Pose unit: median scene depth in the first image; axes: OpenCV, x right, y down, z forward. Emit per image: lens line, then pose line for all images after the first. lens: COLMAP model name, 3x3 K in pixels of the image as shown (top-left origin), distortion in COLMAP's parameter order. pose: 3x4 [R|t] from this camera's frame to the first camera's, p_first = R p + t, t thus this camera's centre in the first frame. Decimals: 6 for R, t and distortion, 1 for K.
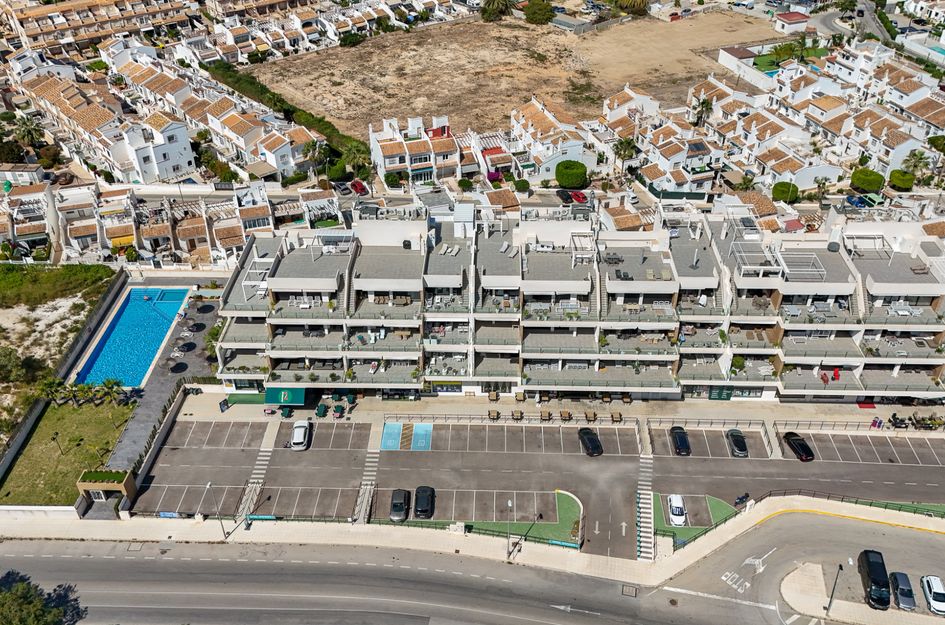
lens RADIAL K [[809.4, 0, 472.5], [0, 809.4, 312.5], [0, 0, 1]] dist [0.106426, -0.155133]
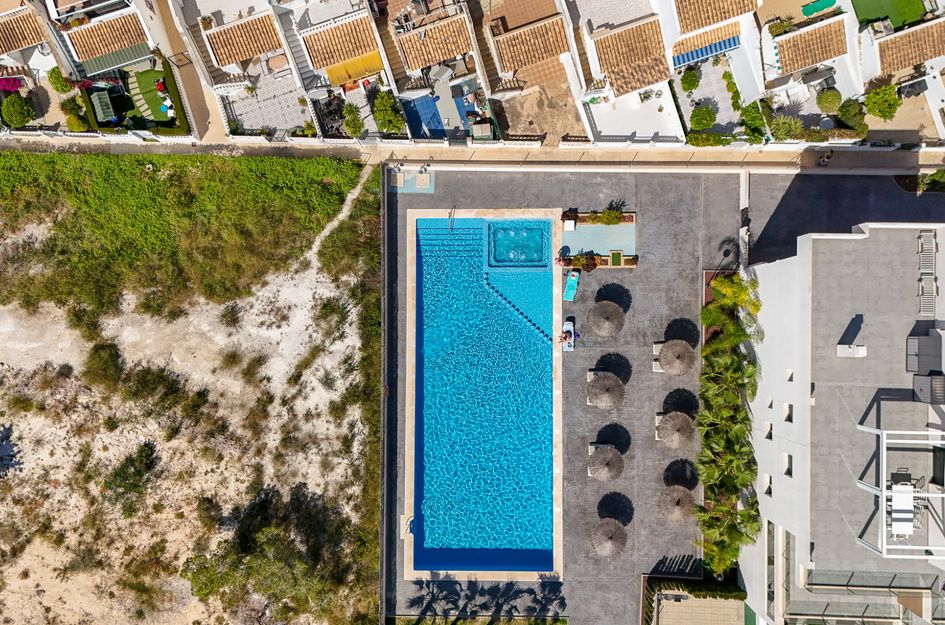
lens RADIAL K [[809.4, 0, 472.5], [0, 809.4, 312.5], [0, 0, 1]] dist [0.106426, -0.155133]
pose [[0.999692, -0.010396, -0.022515, -0.394171], [0.024021, 0.631546, 0.774966, -0.341517], [0.006163, -0.775269, 0.631601, 0.724948]]
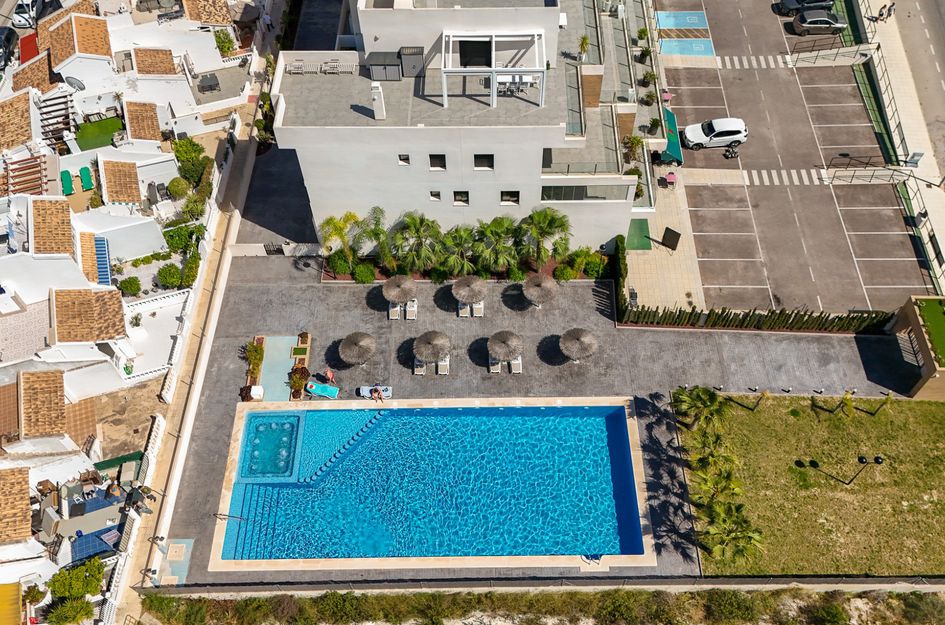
lens RADIAL K [[809.4, 0, 472.5], [0, 809.4, 312.5], [0, 0, 1]] dist [0.106426, -0.155133]
pose [[-0.017839, -0.821857, 0.569414, -0.554387], [0.621536, 0.436981, 0.650185, -0.248940], [-0.783182, 0.365510, 0.503019, 0.730742]]
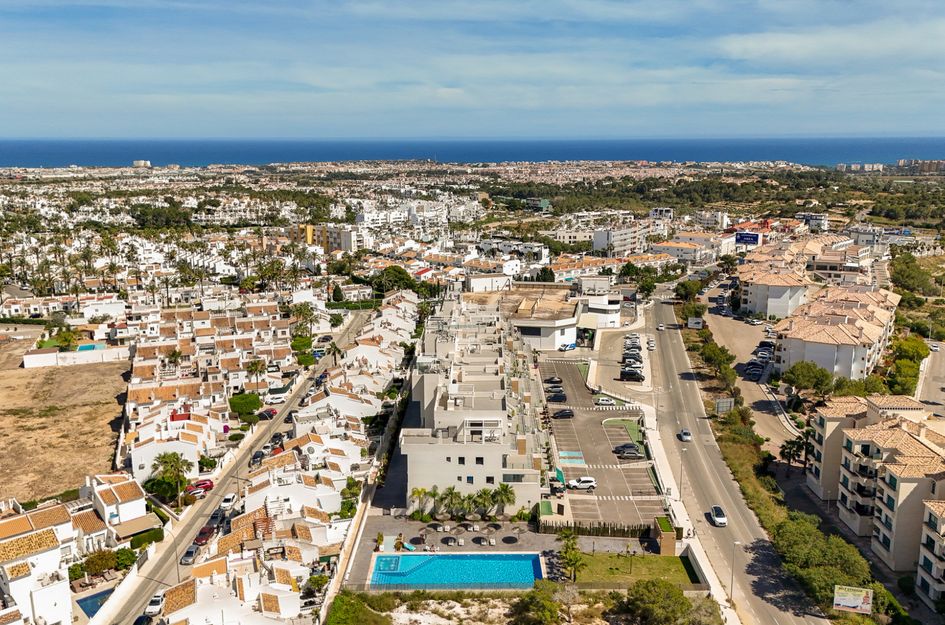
lens RADIAL K [[809.4, 0, 472.5], [0, 809.4, 312.5], [0, 0, 1]] dist [0.106426, -0.155133]
pose [[-0.014819, -0.209997, 0.977590, -1.235997], [0.608924, 0.773592, 0.175407, -0.349888], [-0.793090, 0.597877, 0.116408, 0.674663]]
